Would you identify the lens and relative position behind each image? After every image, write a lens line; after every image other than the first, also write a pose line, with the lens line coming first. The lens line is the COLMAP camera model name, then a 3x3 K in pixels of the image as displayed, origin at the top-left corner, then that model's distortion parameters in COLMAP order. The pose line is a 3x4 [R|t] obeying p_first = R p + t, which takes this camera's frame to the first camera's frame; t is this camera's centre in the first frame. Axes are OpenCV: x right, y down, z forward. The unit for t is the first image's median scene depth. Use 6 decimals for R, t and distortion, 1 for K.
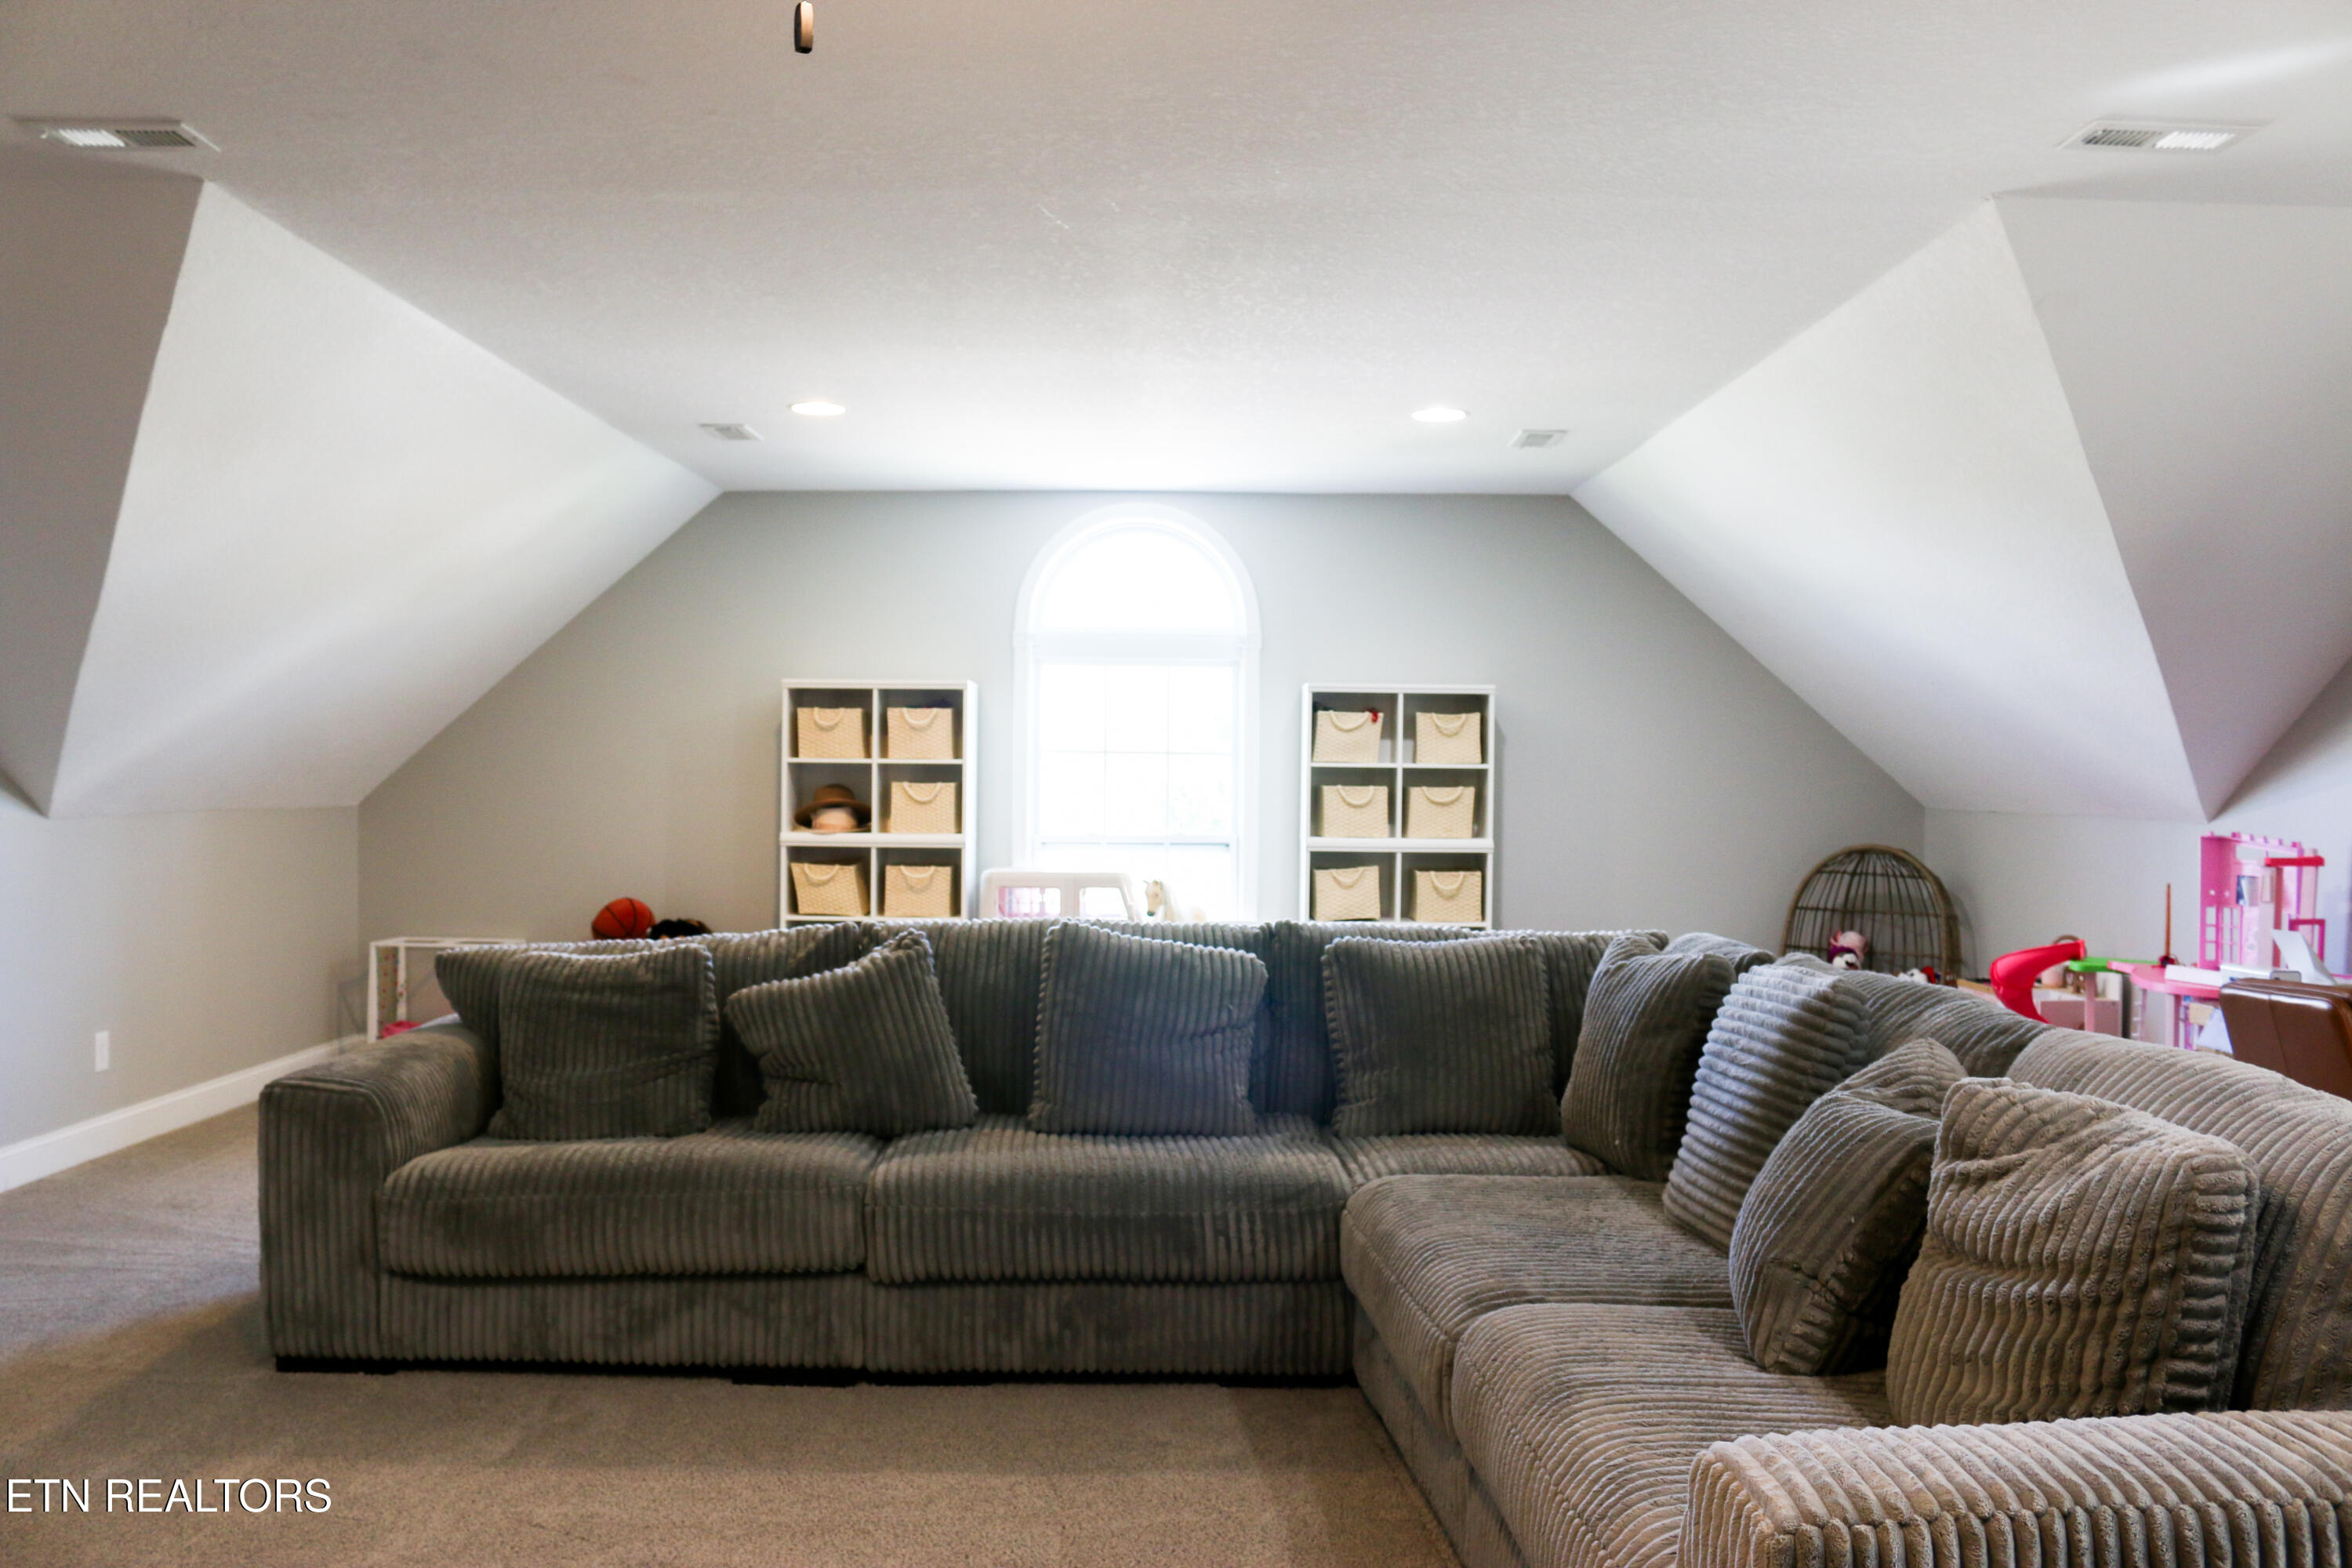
lens RADIAL K [[1920.6, 0, 1173.0], [0, 1920.6, 775.5], [0, 0, 1]] dist [-0.158178, 0.129367]
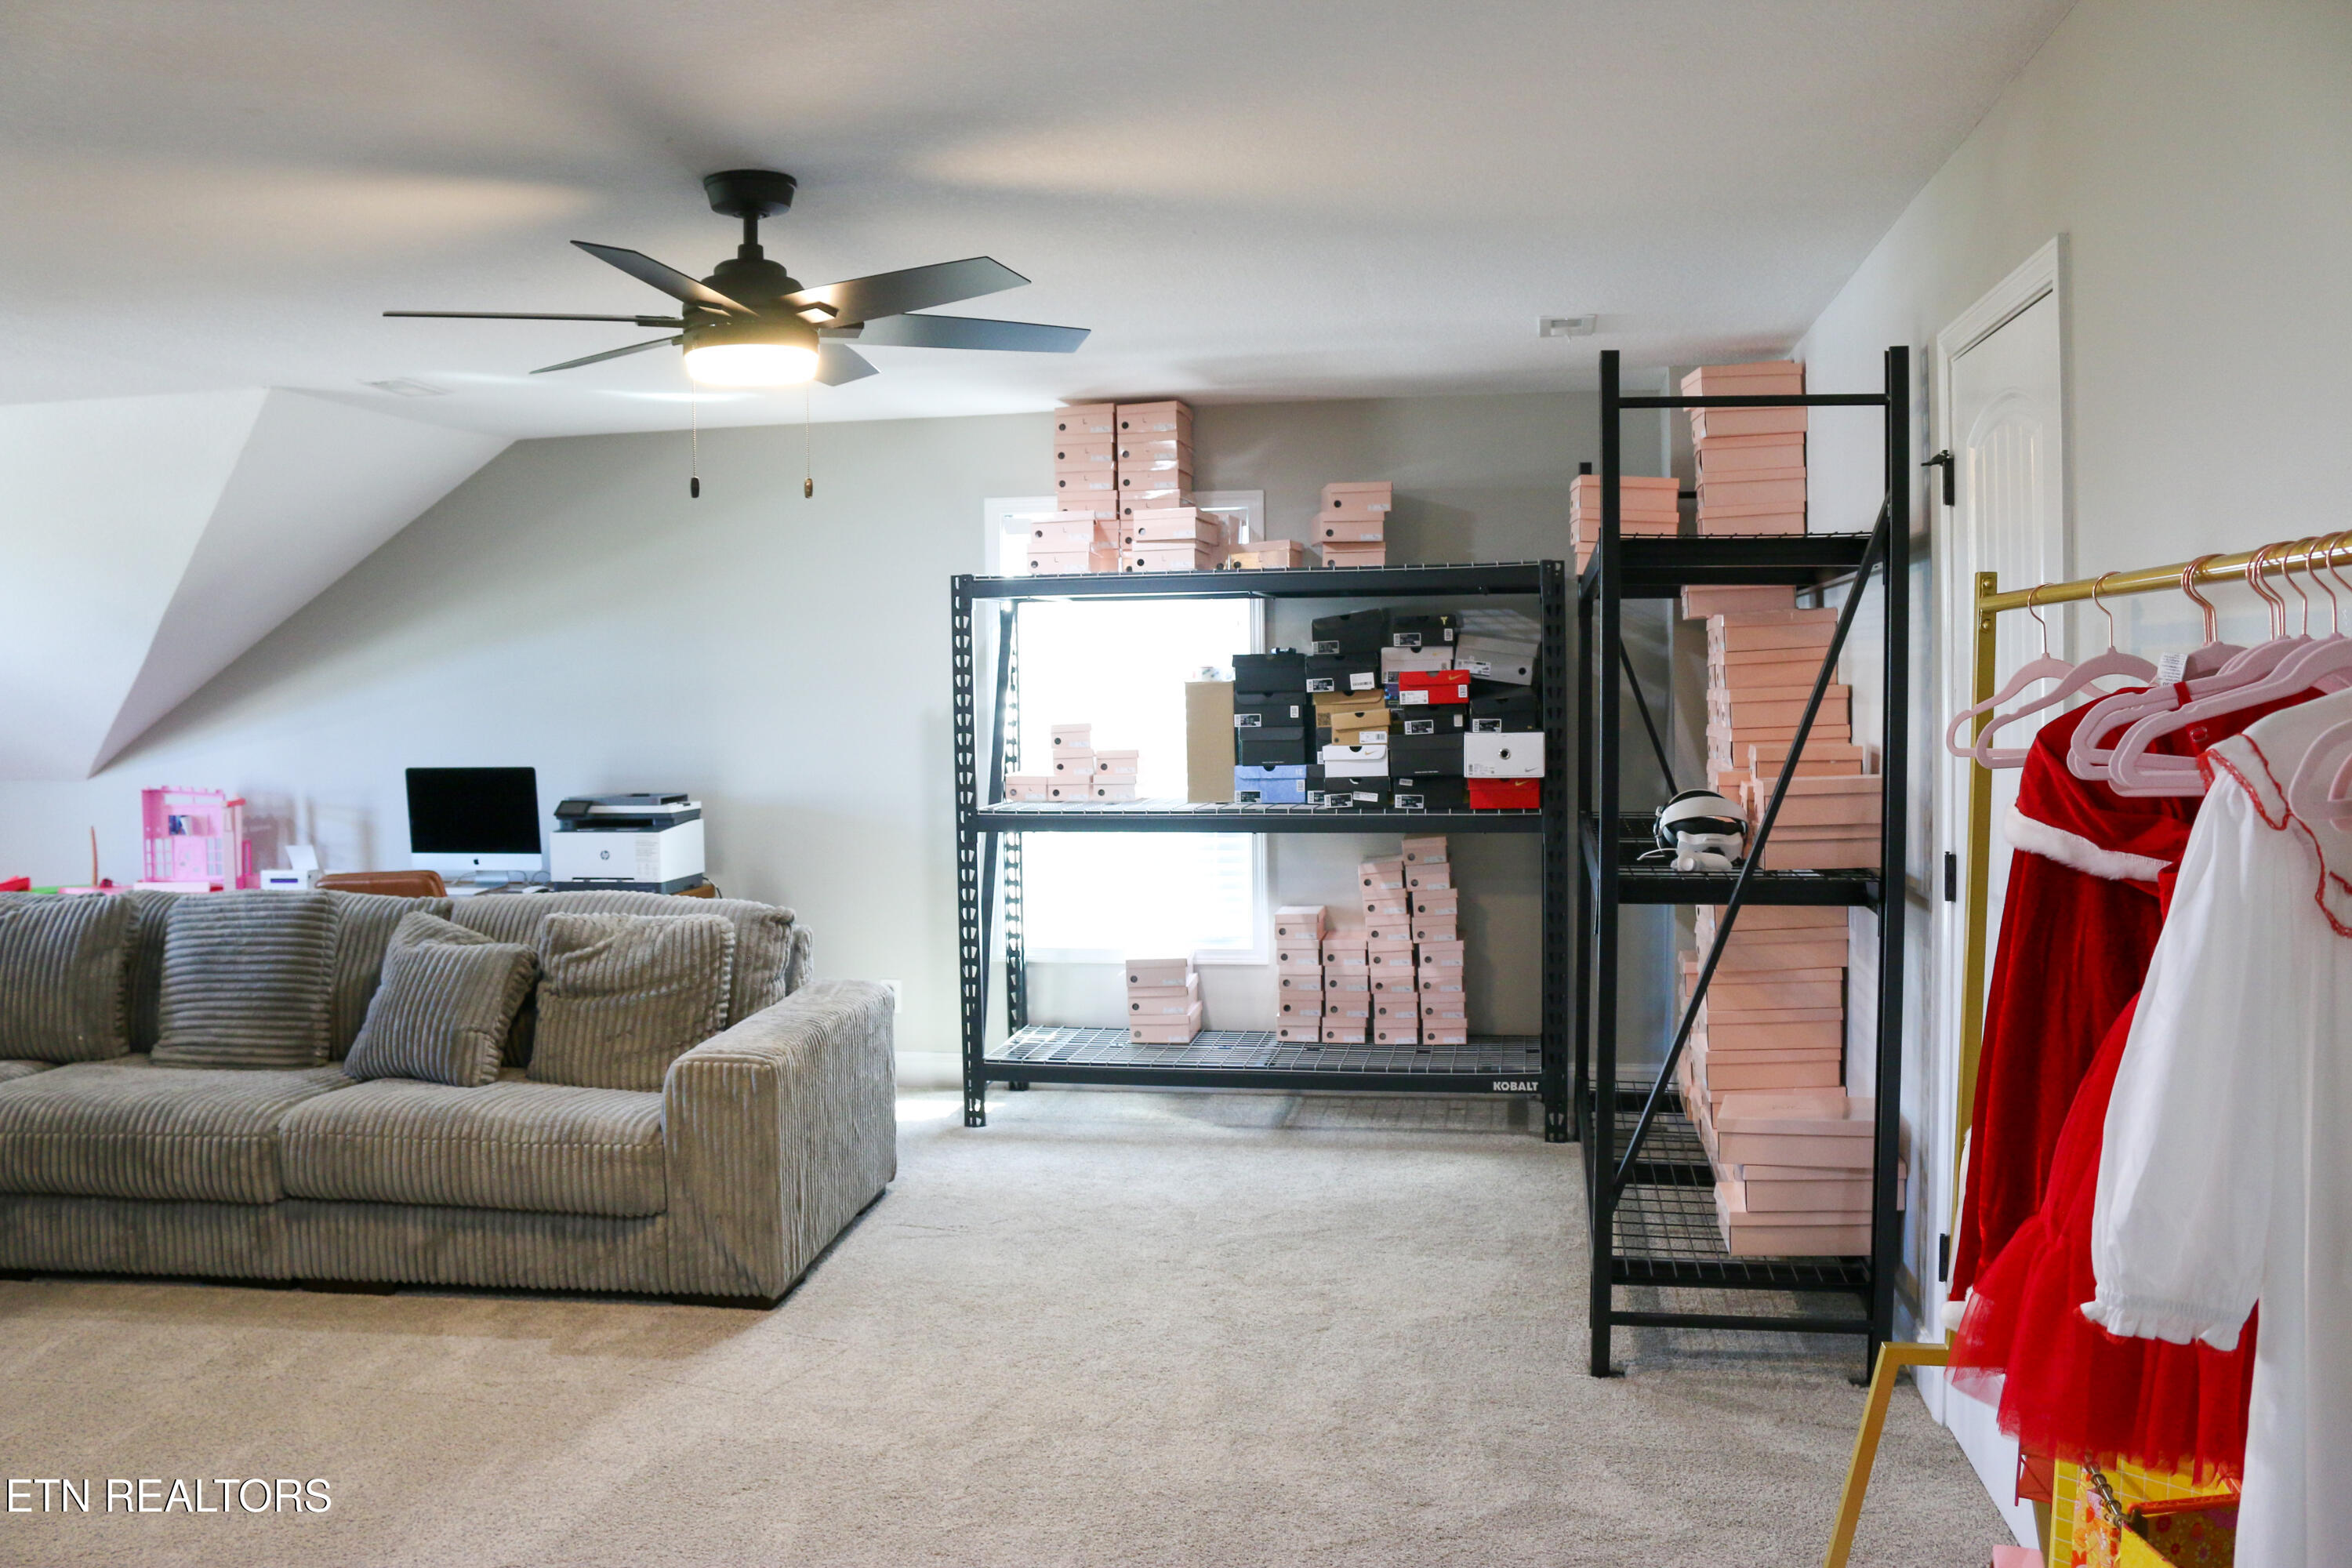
lens RADIAL K [[1920.6, 0, 1165.4], [0, 1920.6, 782.6], [0, 0, 1]] dist [-0.158178, 0.129367]
pose [[0.166152, -0.058285, 0.984376, -0.670651], [0.013215, 0.998294, 0.056878, -0.040505], [-0.986012, 0.003558, 0.166639, -0.001378]]
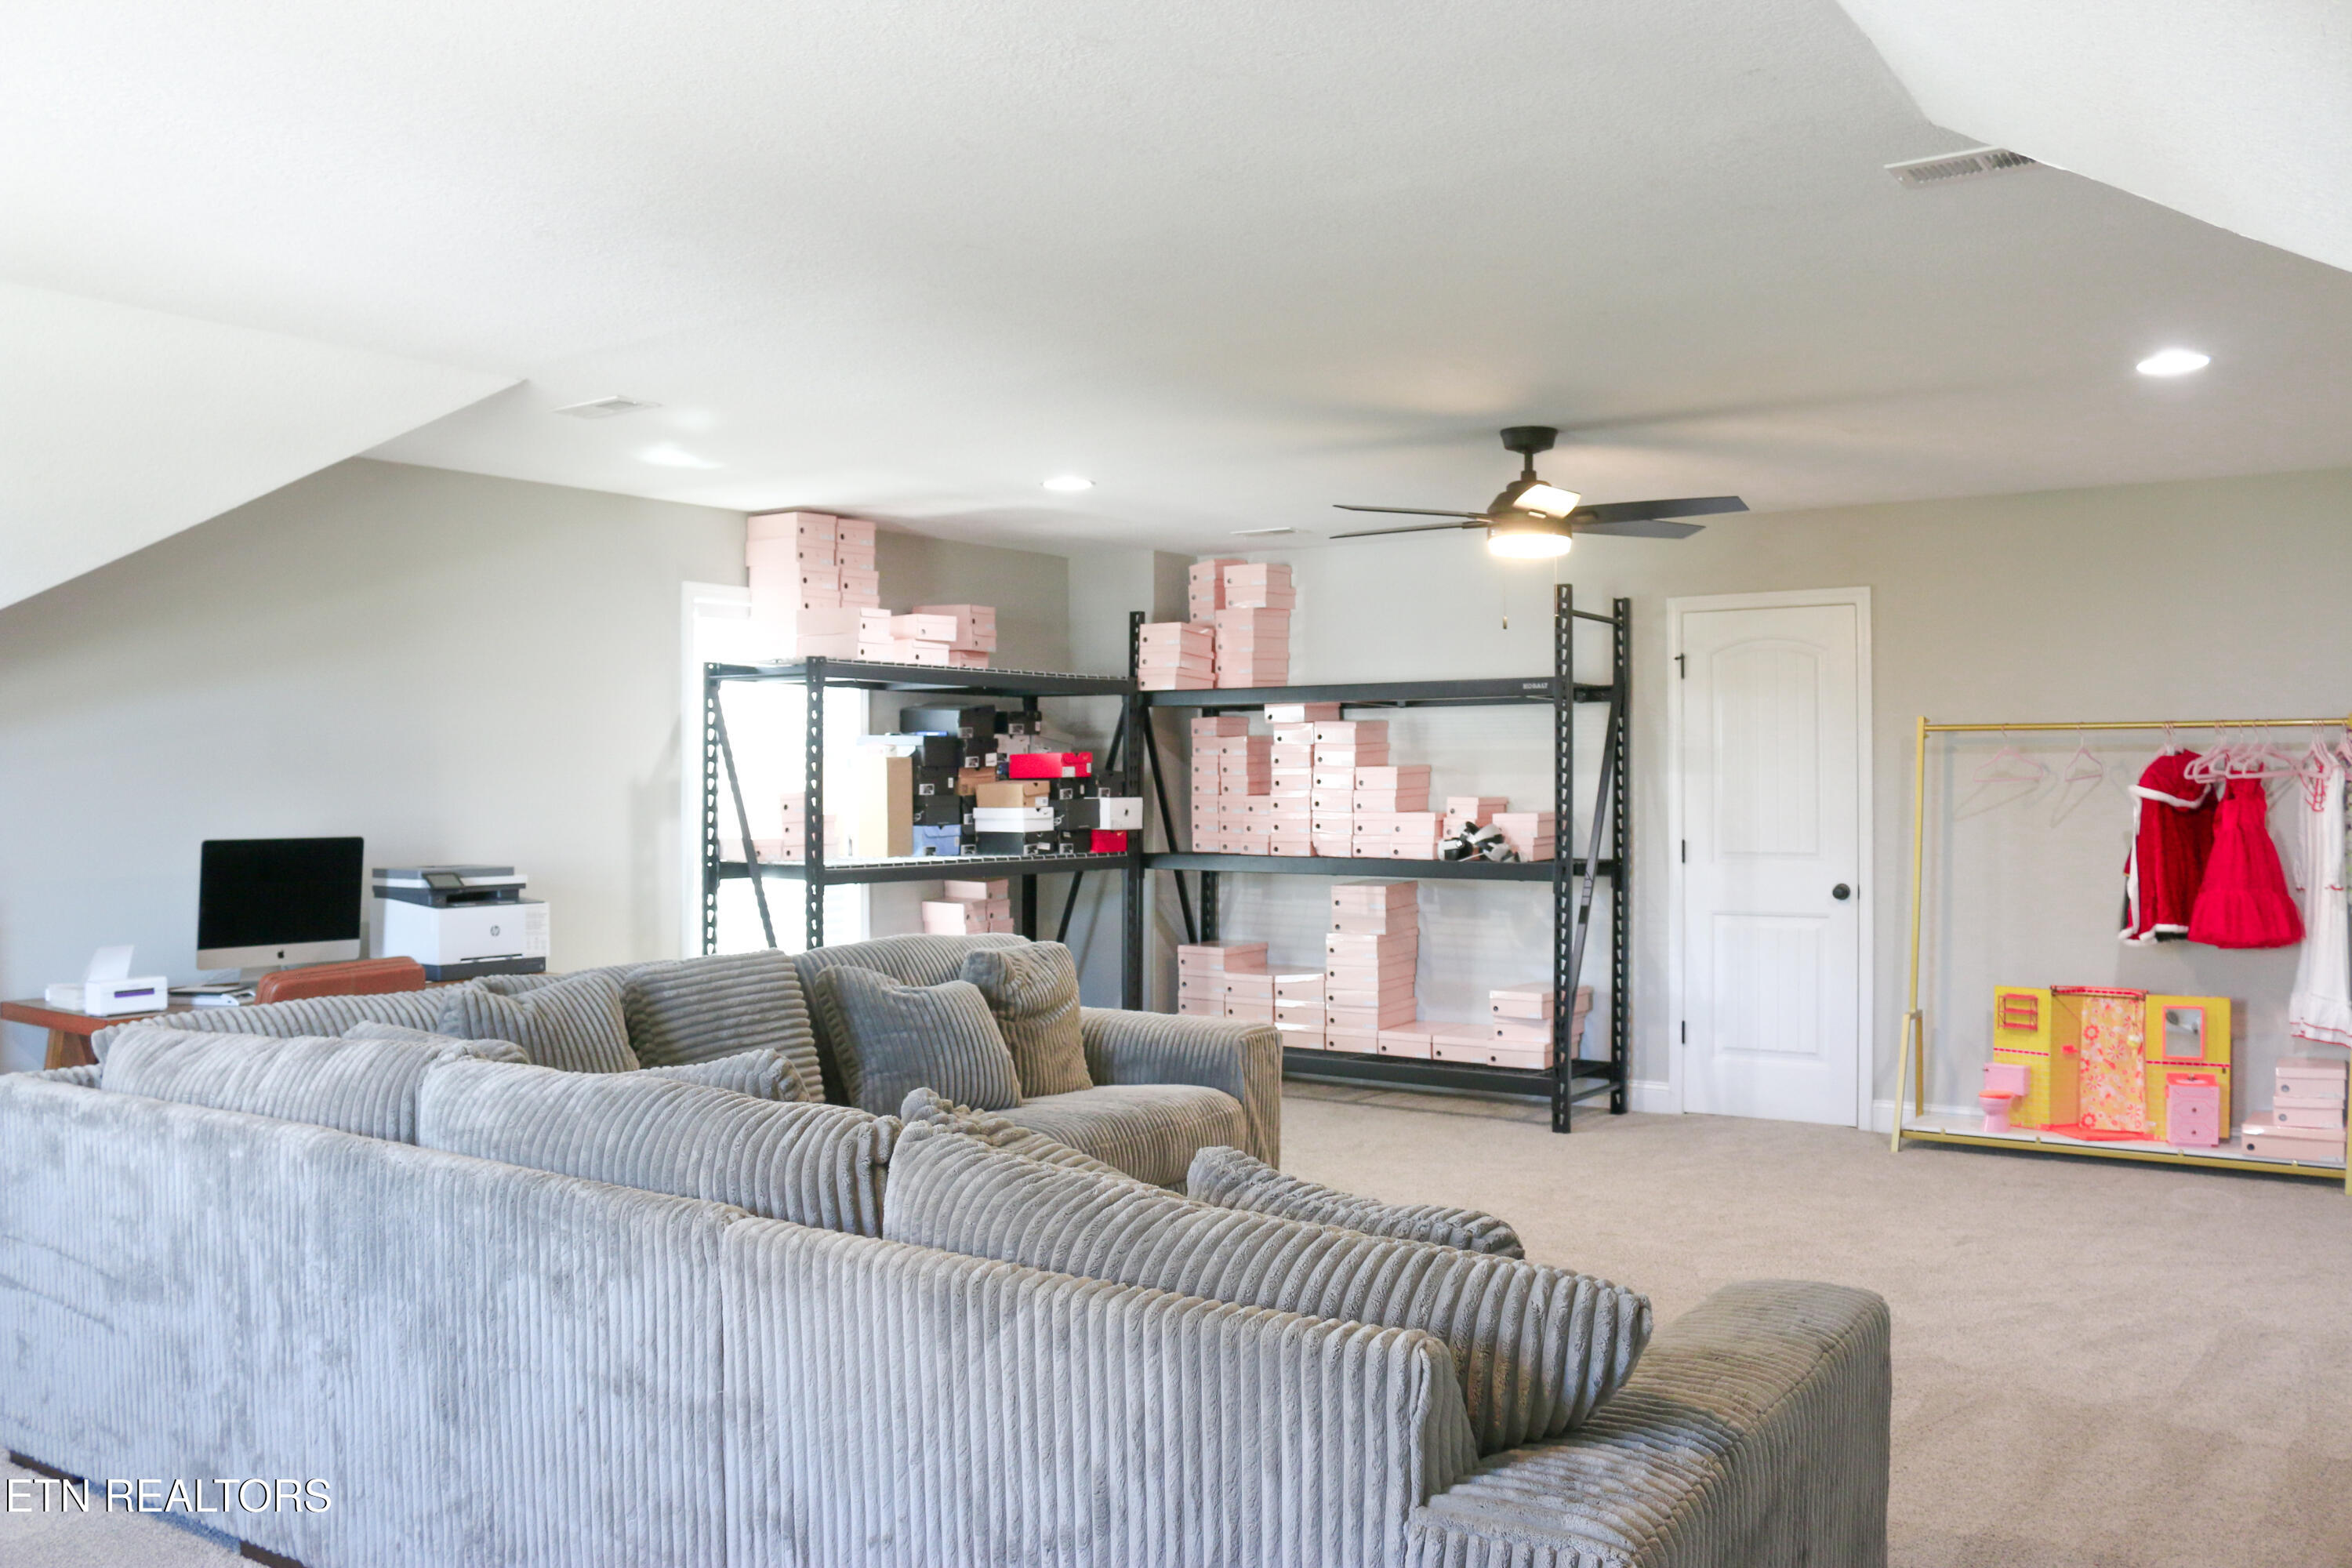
lens RADIAL K [[1920.6, 0, 1188.9], [0, 1920.6, 780.3], [0, 0, 1]] dist [-0.158178, 0.129367]
pose [[-0.815378, -0.003915, 0.578916, -0.494257], [-0.004031, 0.999991, 0.001085, -0.019094], [-0.578915, -0.001449, -0.815386, 1.276000]]
